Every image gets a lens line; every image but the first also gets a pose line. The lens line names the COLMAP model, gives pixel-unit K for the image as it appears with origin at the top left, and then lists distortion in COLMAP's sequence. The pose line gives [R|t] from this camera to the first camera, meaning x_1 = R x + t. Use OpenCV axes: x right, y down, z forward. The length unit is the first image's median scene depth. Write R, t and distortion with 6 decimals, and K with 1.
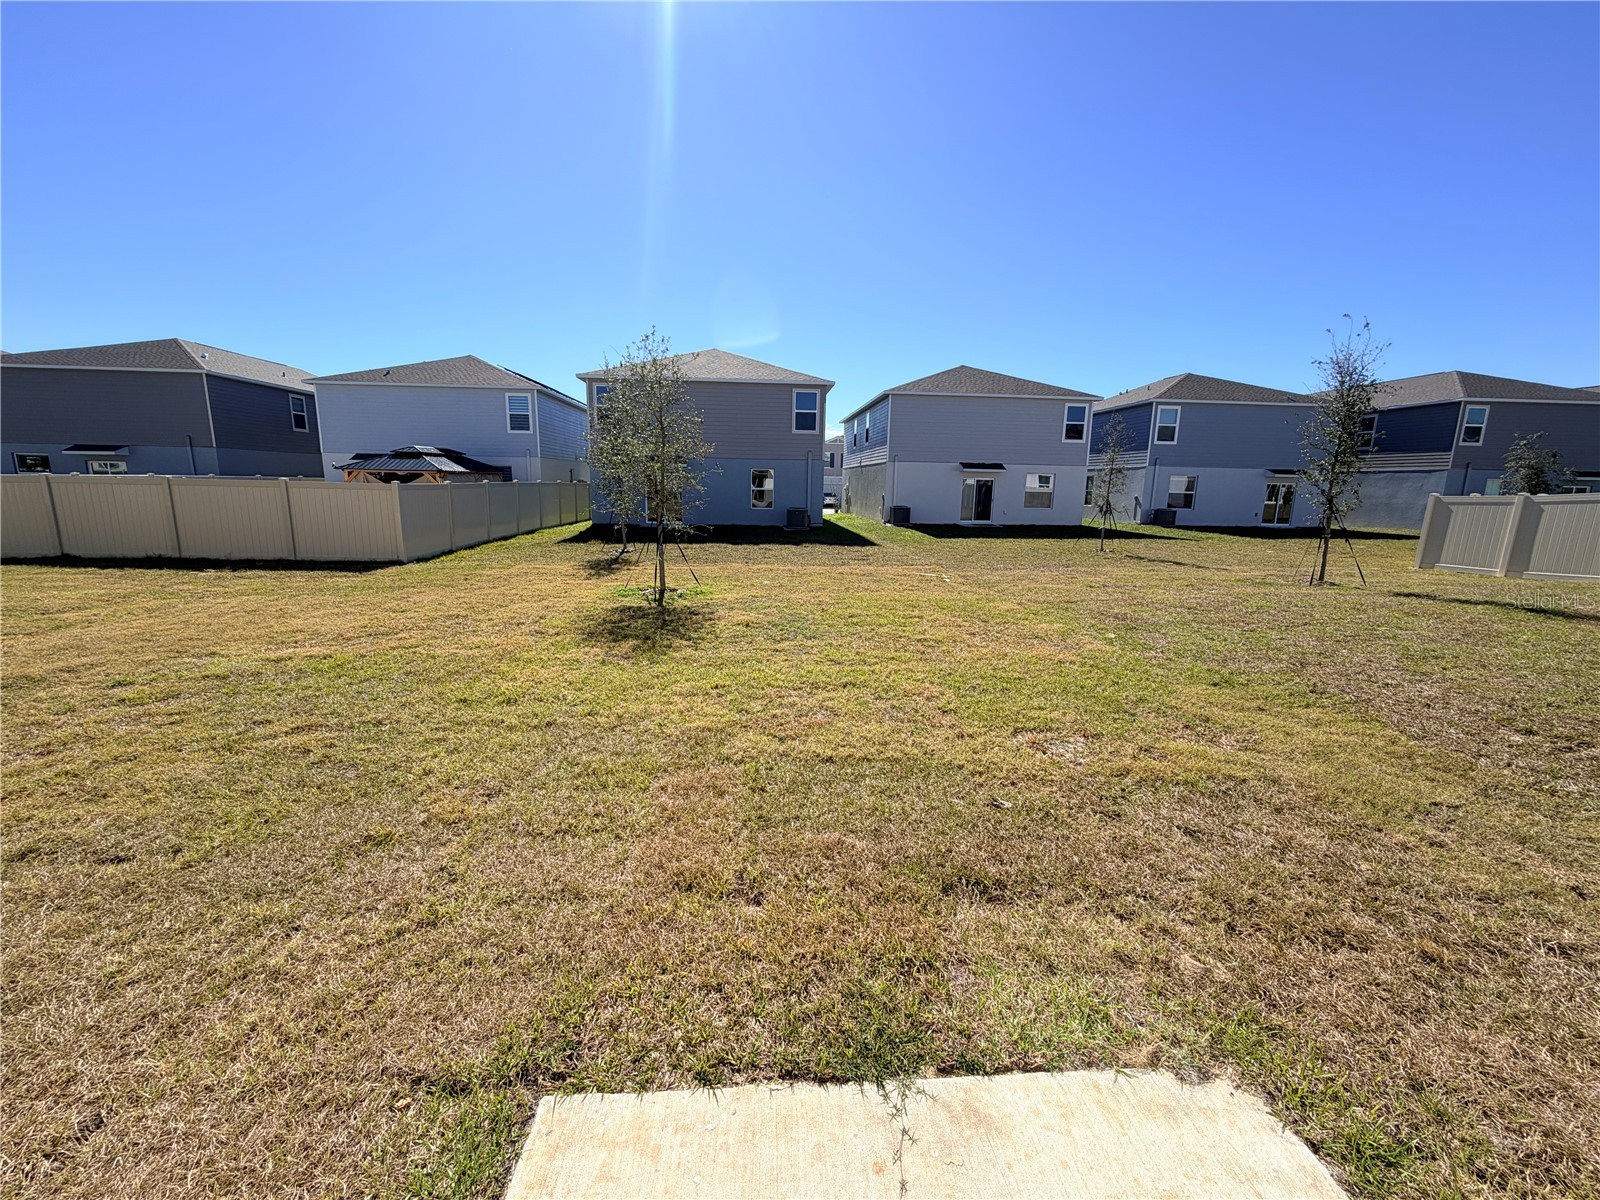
lens RADIAL K [[635.7, 0, 796.4], [0, 635.7, 602.9], [0, 0, 1]] dist [0.000750, 0.000515]
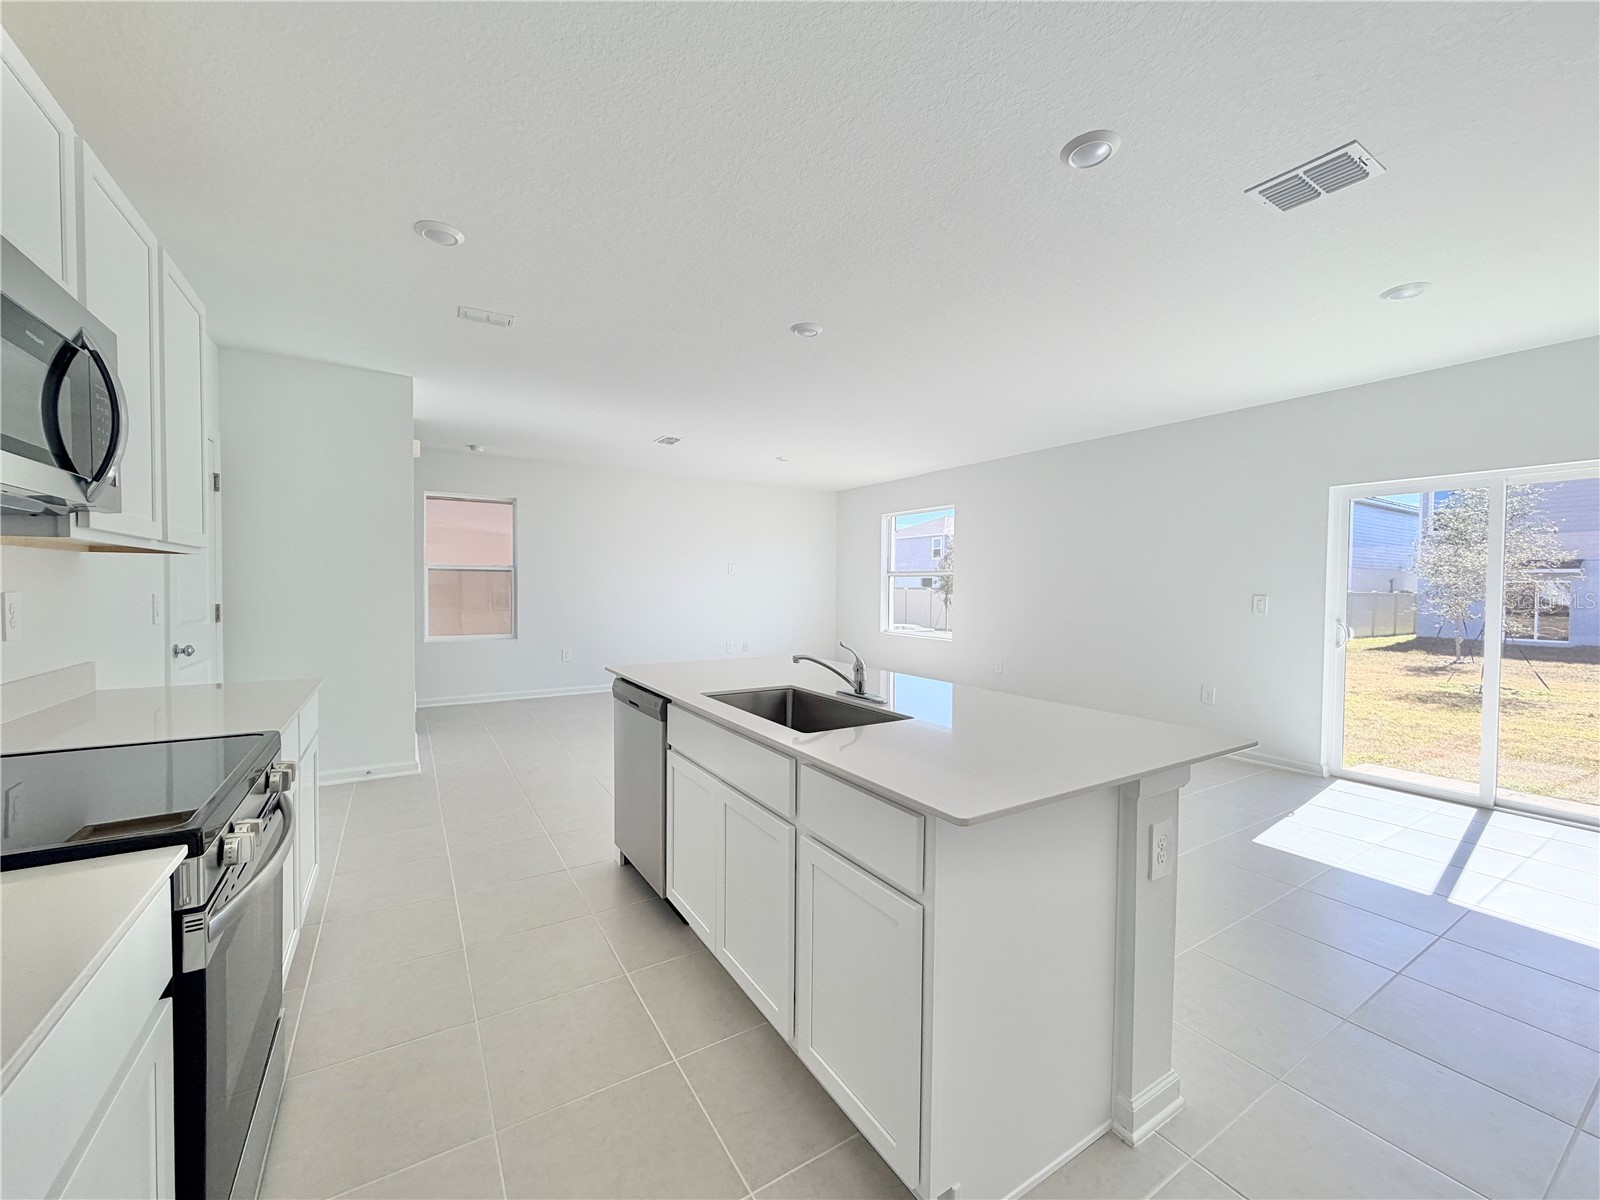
lens RADIAL K [[635.7, 0, 799.3], [0, 635.7, 599.5], [0, 0, 1]] dist [0.000750, 0.000515]
pose [[0.469521, 0.001563, -0.882920, 0.098282], [-0.162330, 0.983105, -0.084584, 0.060487], [0.867871, 0.183038, 0.461842, -0.282479]]
